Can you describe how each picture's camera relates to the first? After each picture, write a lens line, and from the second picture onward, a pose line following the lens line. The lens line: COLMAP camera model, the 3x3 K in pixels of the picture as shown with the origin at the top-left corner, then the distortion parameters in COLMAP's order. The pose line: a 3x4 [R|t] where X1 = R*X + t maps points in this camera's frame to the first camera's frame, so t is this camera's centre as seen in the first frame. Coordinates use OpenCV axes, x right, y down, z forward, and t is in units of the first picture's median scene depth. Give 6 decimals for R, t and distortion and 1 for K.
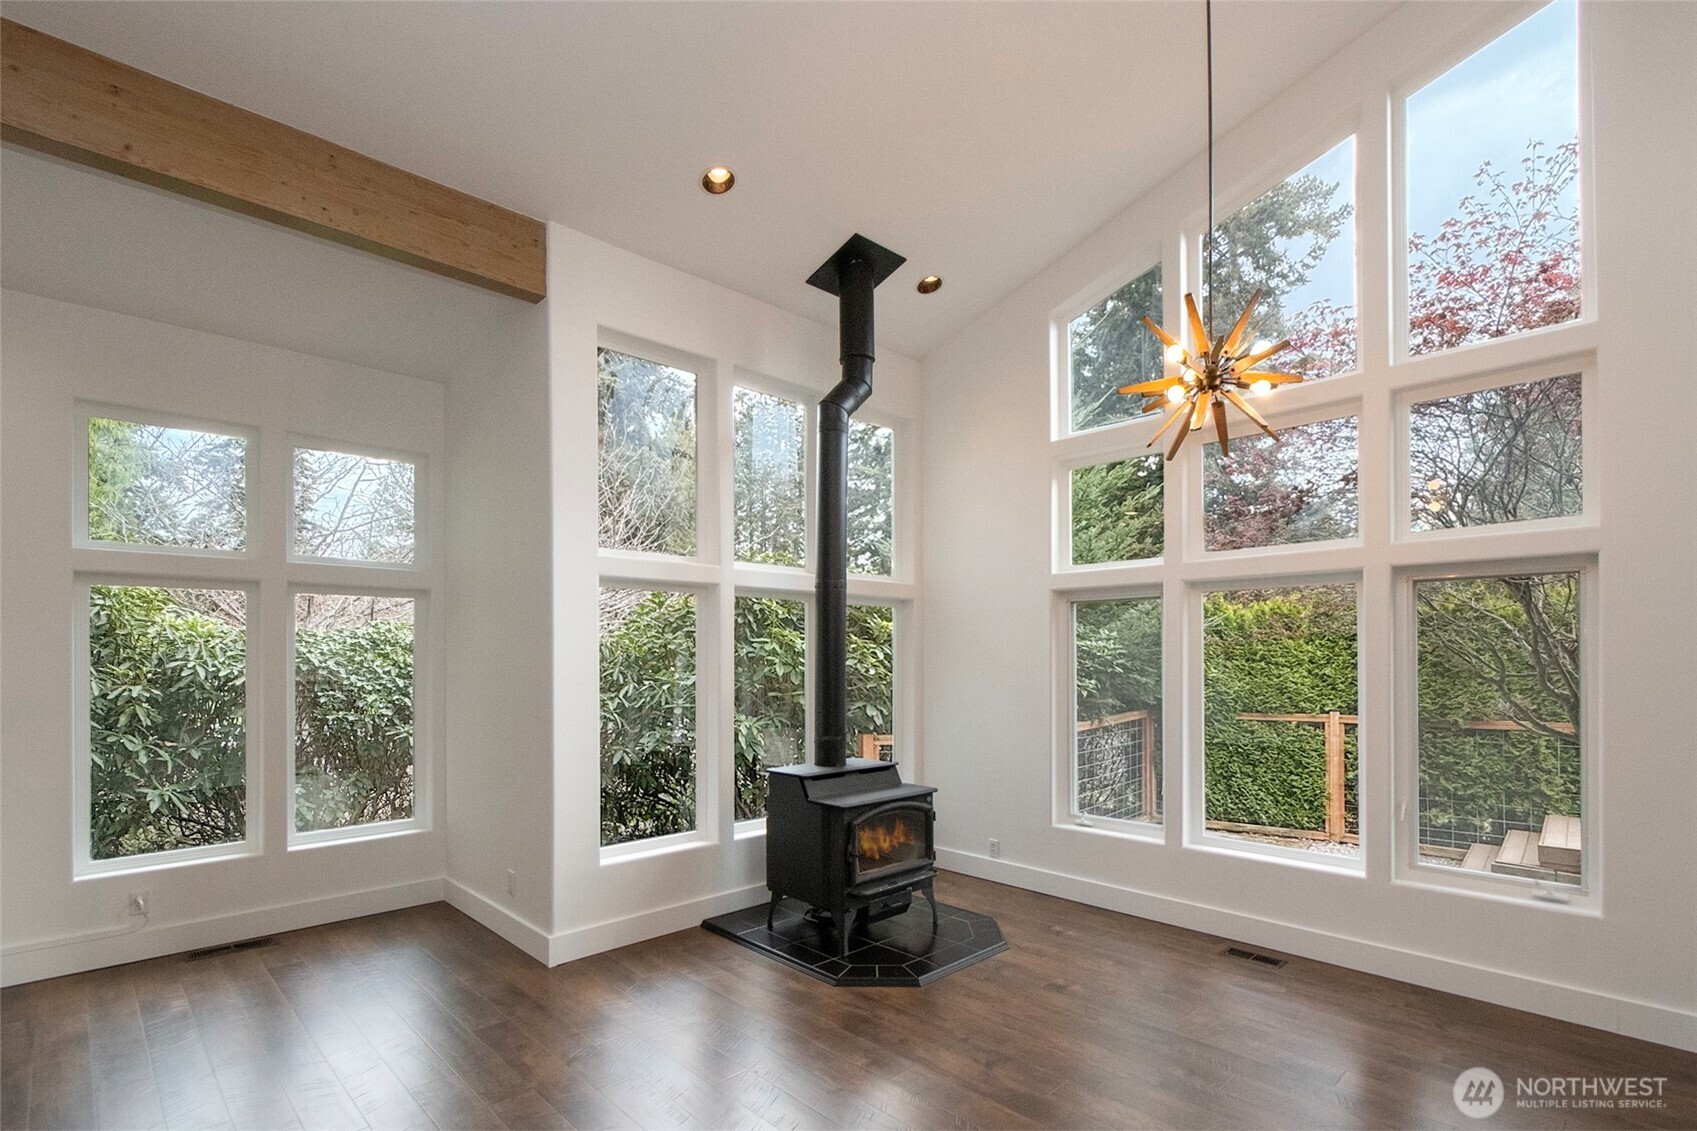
lens RADIAL K [[795.7, 0, 837.6], [0, 795.7, 646.5], [0, 0, 1]] dist [-0.014652, -0.000974]
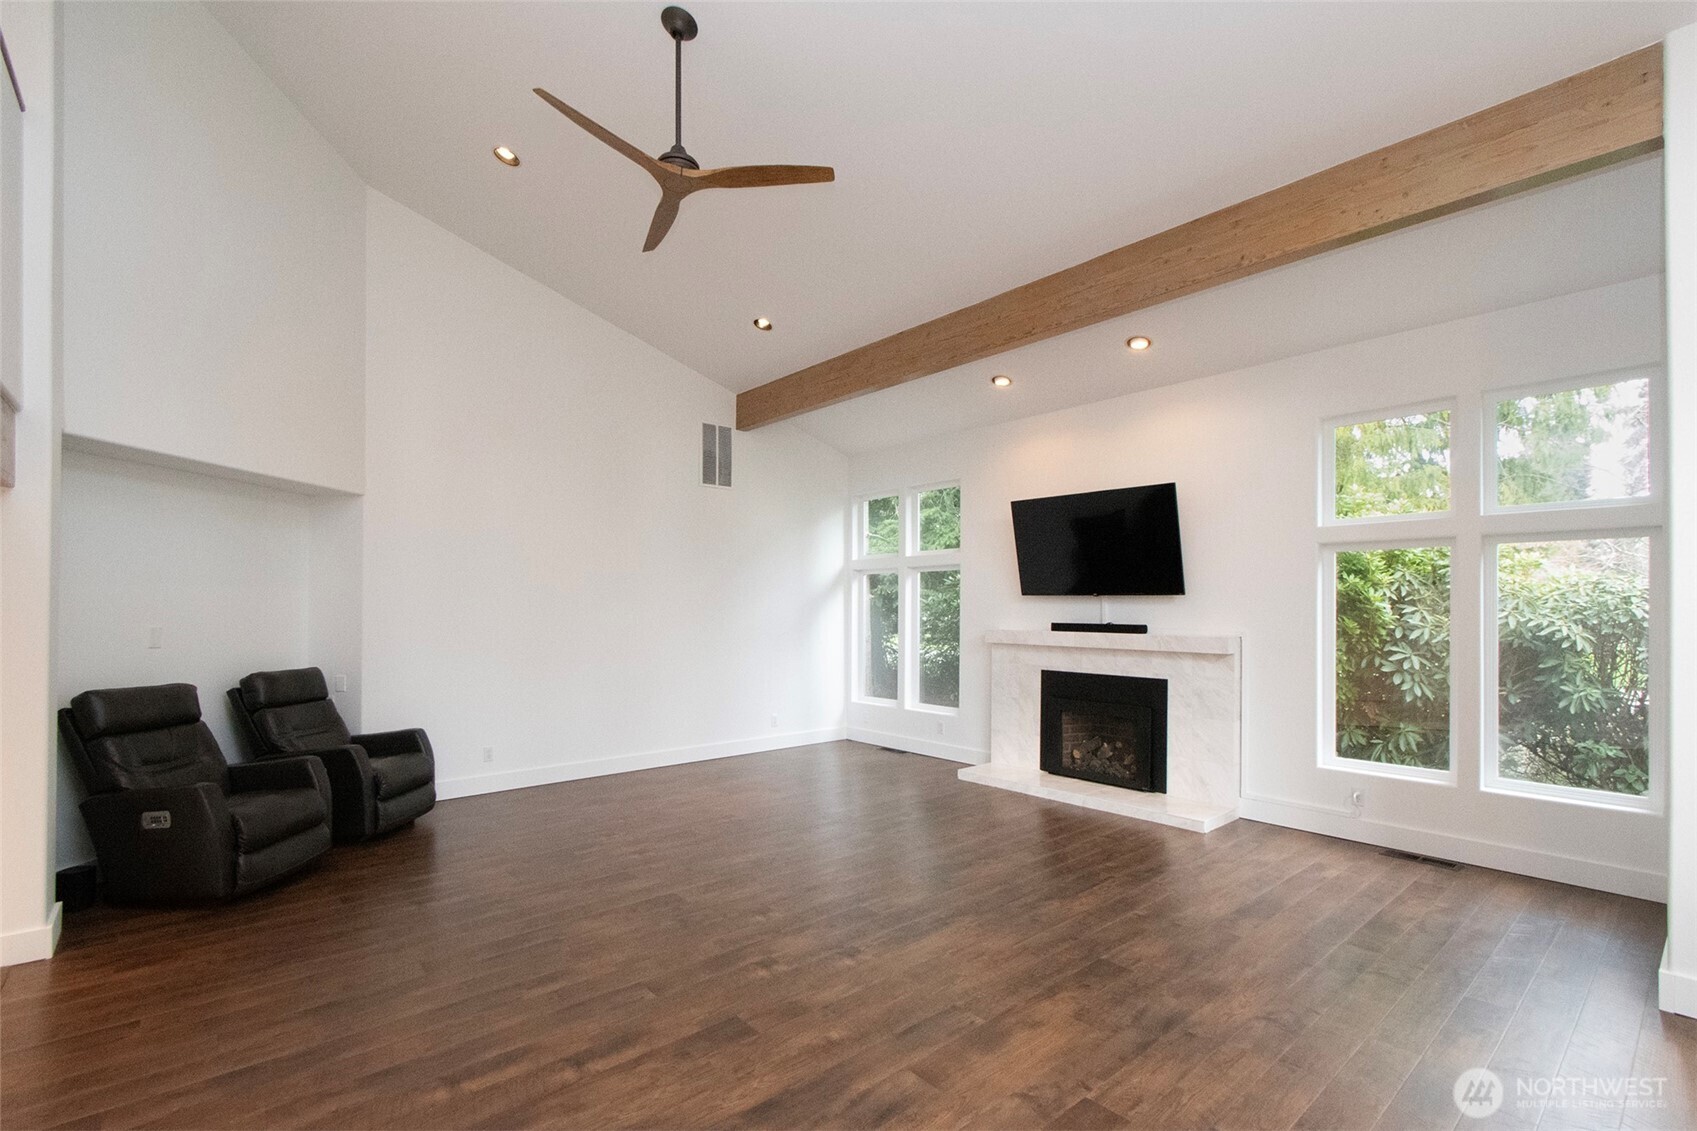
lens RADIAL K [[764.7, 0, 843.2], [0, 764.7, 605.3], [0, 0, 1]] dist [0.001707, -0.001160]
pose [[-0.066730, -0.001219, -0.997770, 0.363347], [0.008114, 0.999966, -0.001764, 0.006344], [0.997738, -0.008213, -0.066718, 0.215573]]
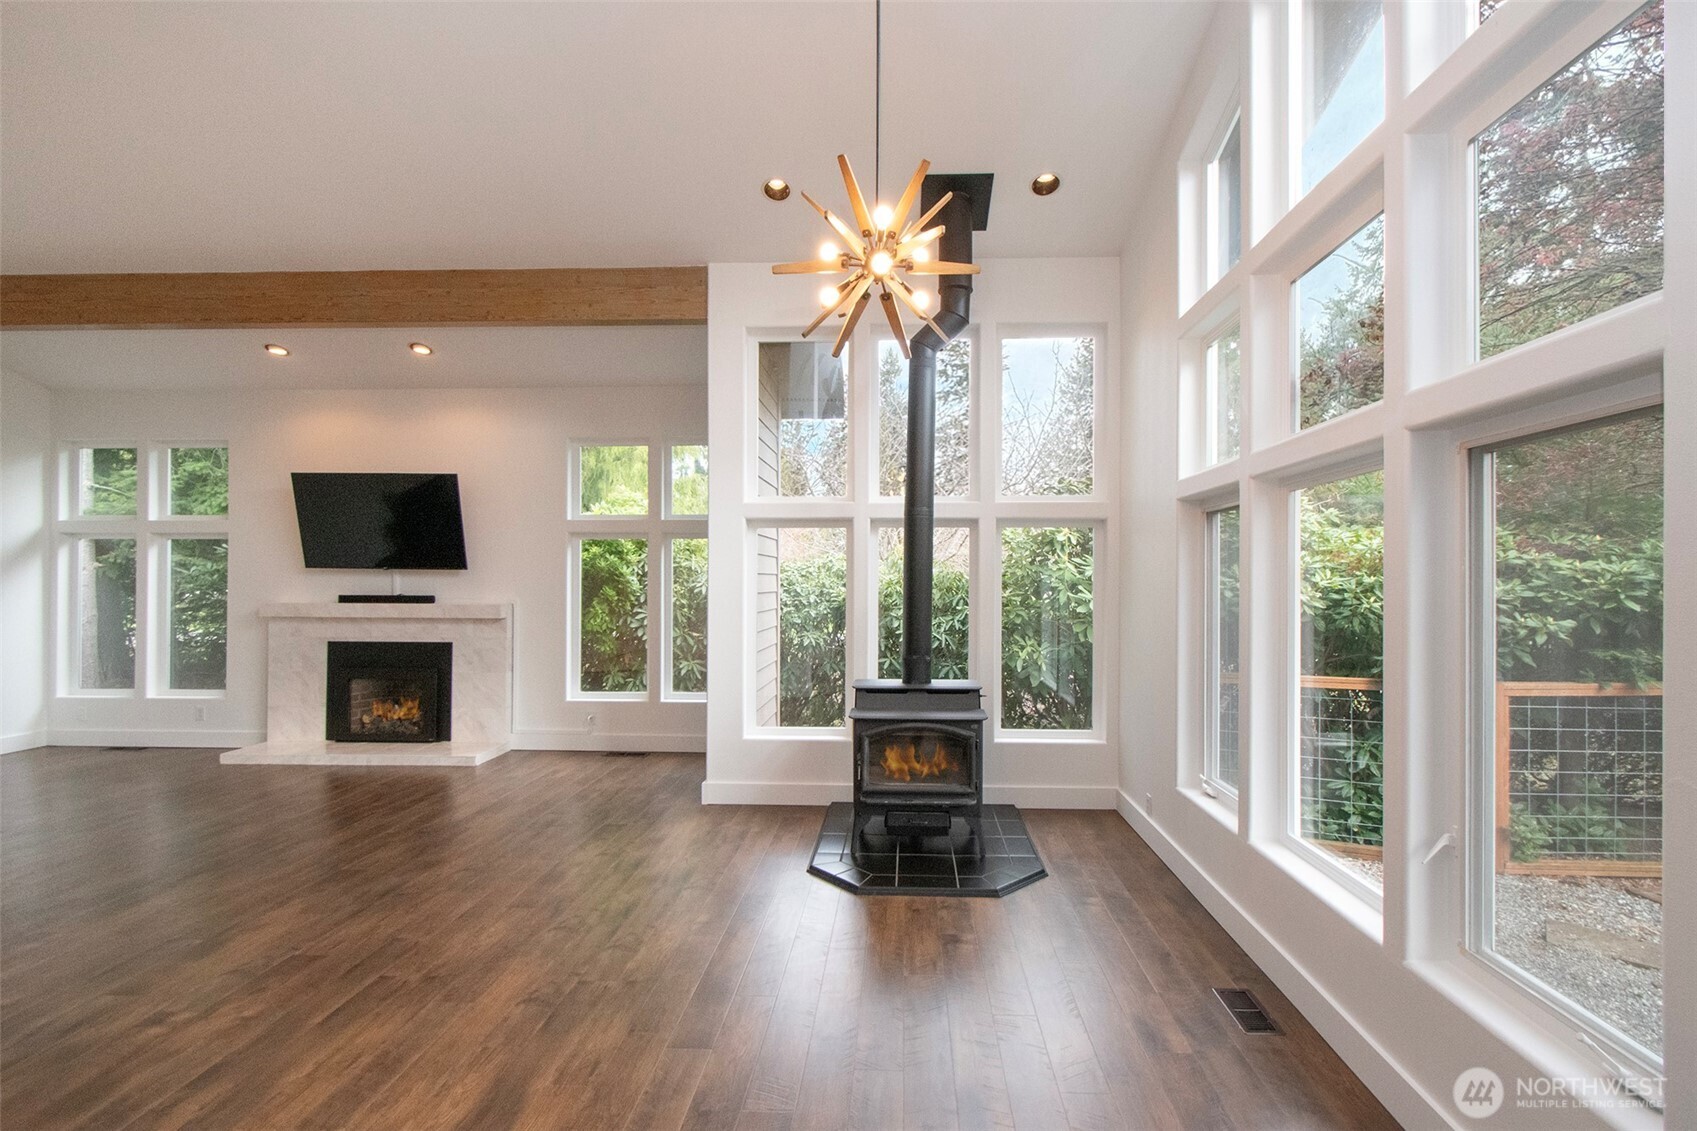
lens RADIAL K [[764.7, 0, 879.5], [0, 764.7, 576.8], [0, 0, 1]] dist [0.001707, -0.001160]
pose [[0.685690, 0.000711, -0.727893, 0.692614], [0.003243, 0.999987, 0.004032, 0.002520], [0.727886, -0.005125, 0.685679, 0.257215]]
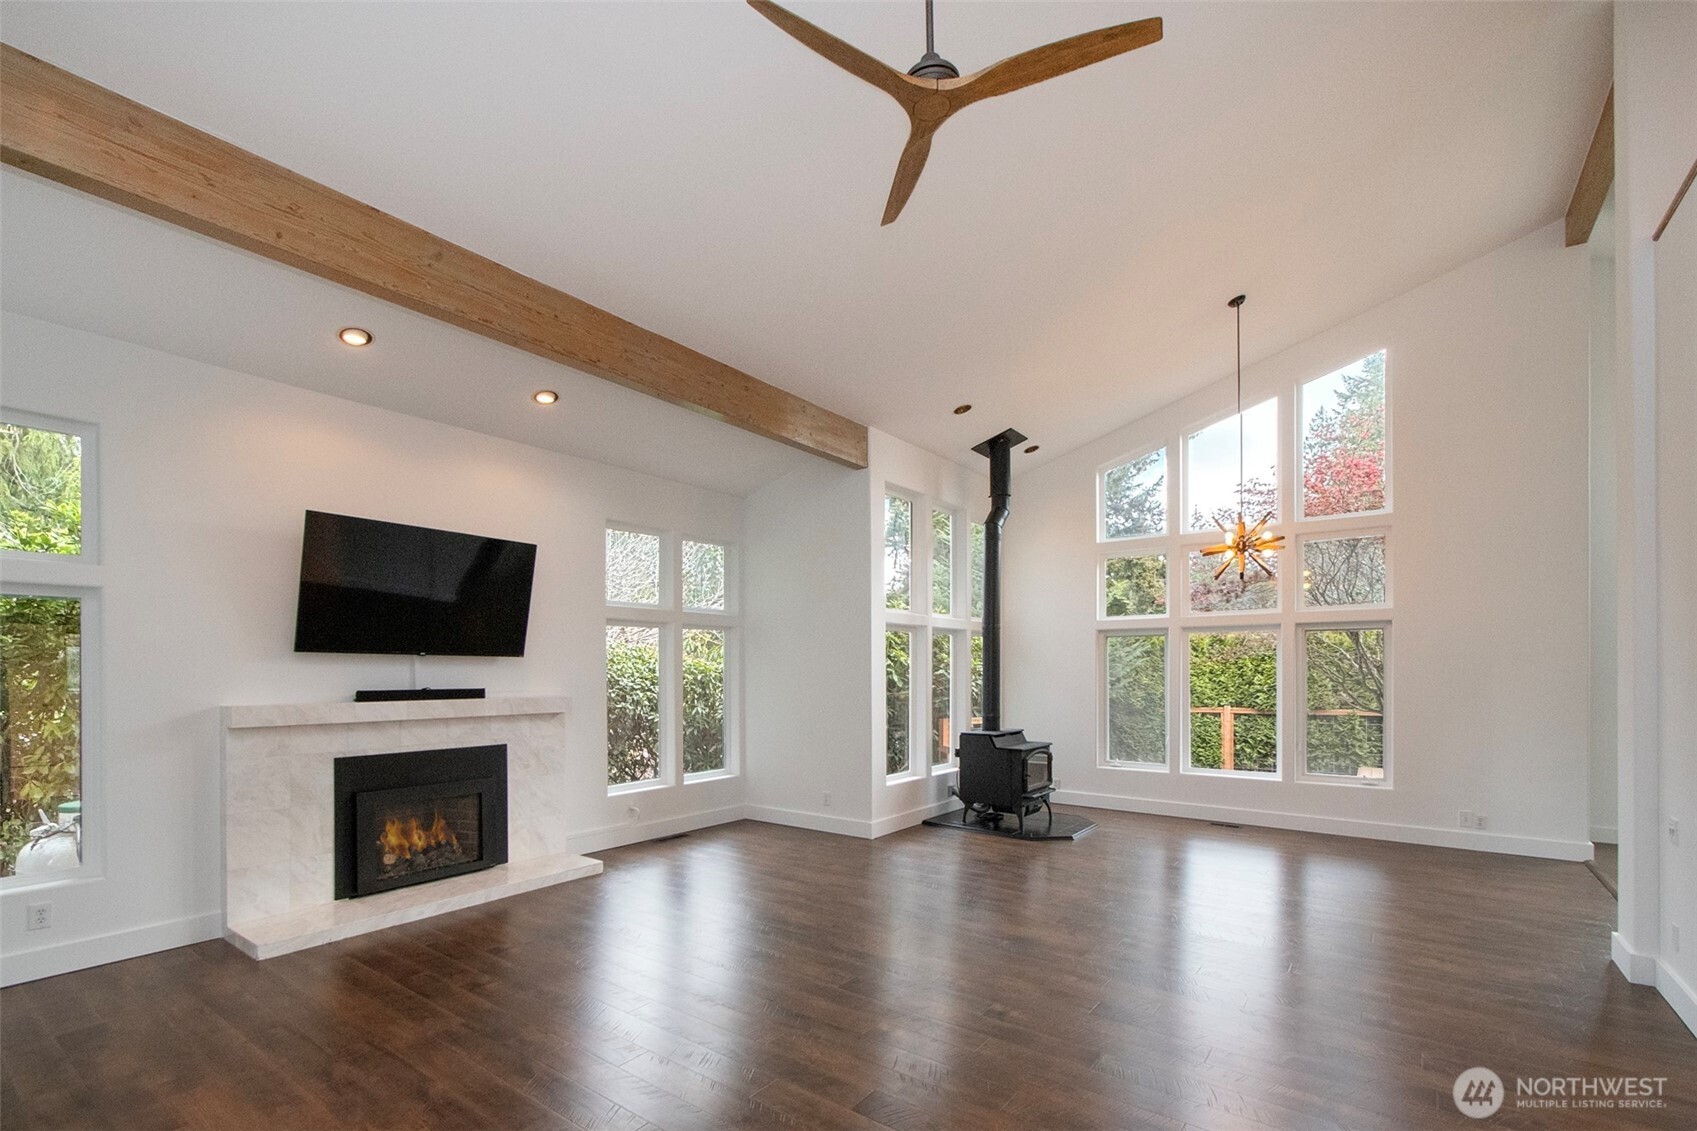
lens RADIAL K [[764.7, 0, 819.3], [0, 764.7, 663.8], [0, 0, 1]] dist [0.001707, -0.001160]
pose [[0.991027, 0.002456, 0.133636, -0.607645], [-0.003202, 0.999980, 0.005368, -0.004846], [-0.133620, -0.005748, 0.991016, -0.610981]]
